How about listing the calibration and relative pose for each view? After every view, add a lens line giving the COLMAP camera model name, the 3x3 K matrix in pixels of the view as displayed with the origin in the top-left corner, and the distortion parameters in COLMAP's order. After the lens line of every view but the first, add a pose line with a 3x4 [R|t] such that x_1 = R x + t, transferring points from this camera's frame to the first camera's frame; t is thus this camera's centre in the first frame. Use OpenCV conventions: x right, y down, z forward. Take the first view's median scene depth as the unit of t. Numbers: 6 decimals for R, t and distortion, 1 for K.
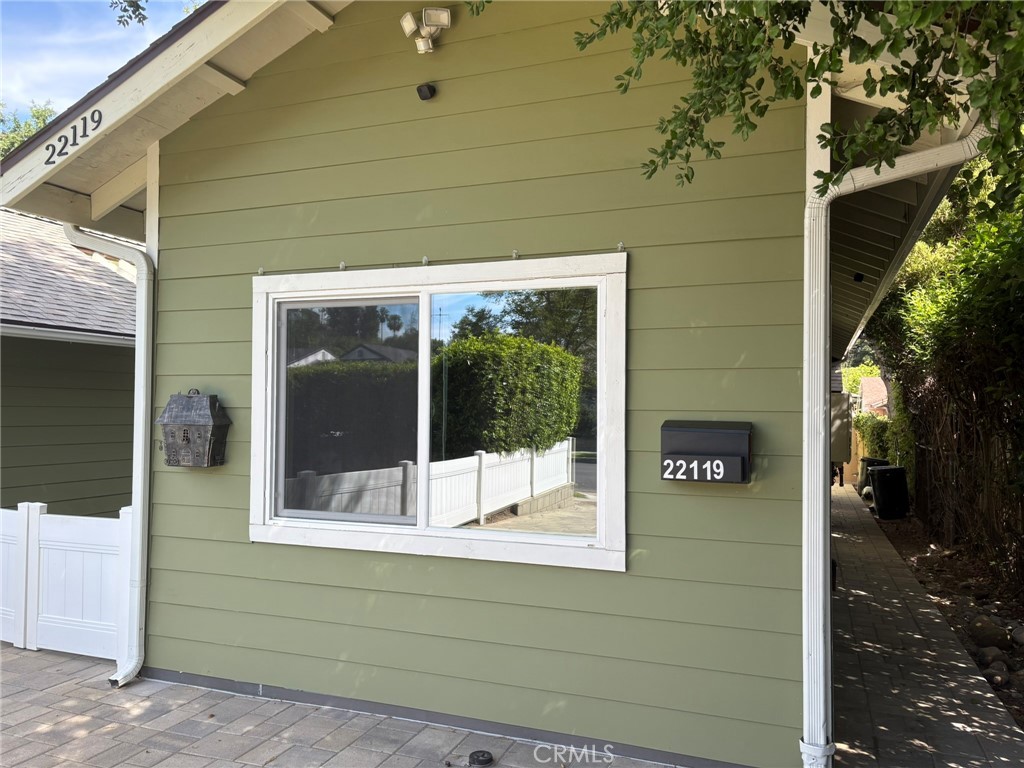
lens RADIAL K [[775.8, 0, 512.0], [0, 775.8, 384.0], [0, 0, 1]] dist [0.002046, 0.000486]
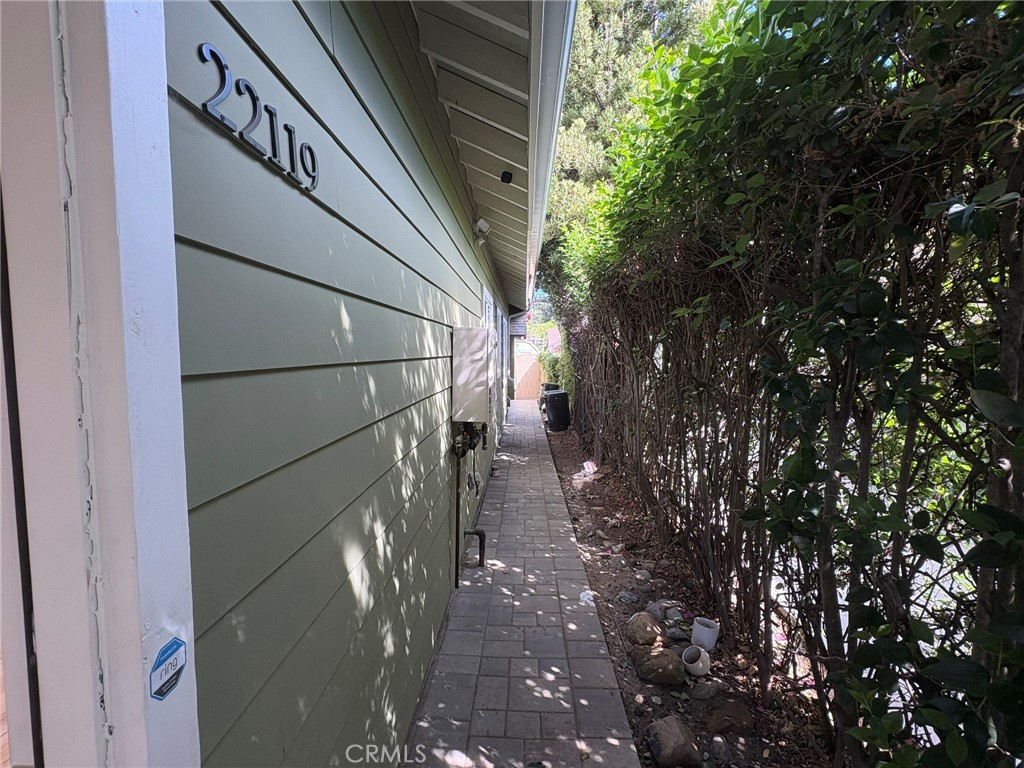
lens RADIAL K [[477.6, 0, 512.0], [0, 477.6, 384.0], [0, 0, 1]] dist [0.000965, 0.000429]
pose [[0.941571, -0.036540, 0.334828, 0.180960], [0.002052, 0.994702, 0.102782, 0.010725], [-0.336809, -0.096090, 0.936657, 0.337839]]
